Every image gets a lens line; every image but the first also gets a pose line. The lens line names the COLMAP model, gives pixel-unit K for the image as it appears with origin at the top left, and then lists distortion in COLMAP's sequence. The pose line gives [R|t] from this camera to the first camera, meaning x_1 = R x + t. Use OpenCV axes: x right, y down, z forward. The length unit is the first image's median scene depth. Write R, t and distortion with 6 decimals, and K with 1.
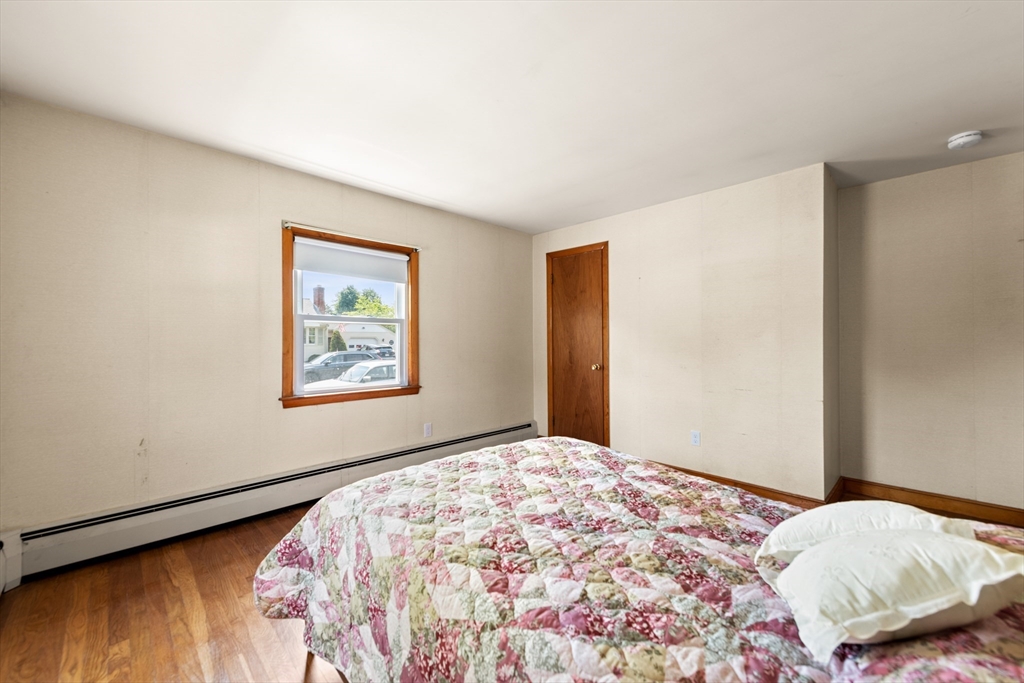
lens RADIAL K [[406.1, 0, 512.9], [0, 406.1, 342.4], [0, 0, 1]] dist [0.021119, 0.000364]
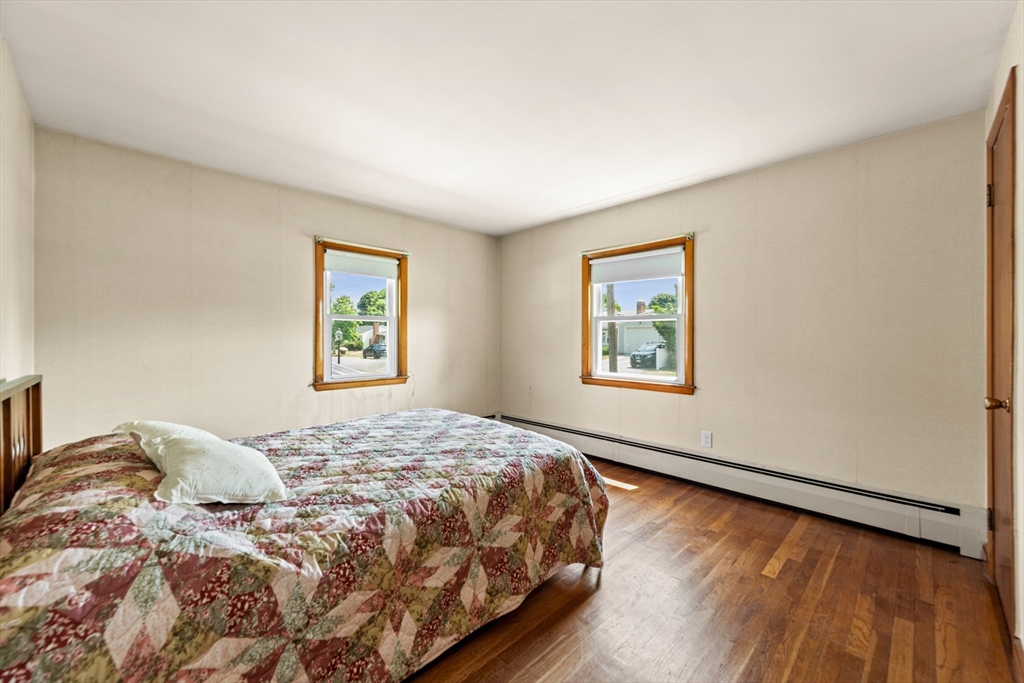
lens RADIAL K [[406.1, 0, 515.8], [0, 406.1, 338.7], [0, 0, 1]] dist [0.021119, 0.000364]
pose [[-0.009109, 0.003443, -0.999953, 0.781200], [-0.004368, 0.999984, 0.003483, 0.000043], [0.999949, 0.004400, -0.009094, 0.707185]]
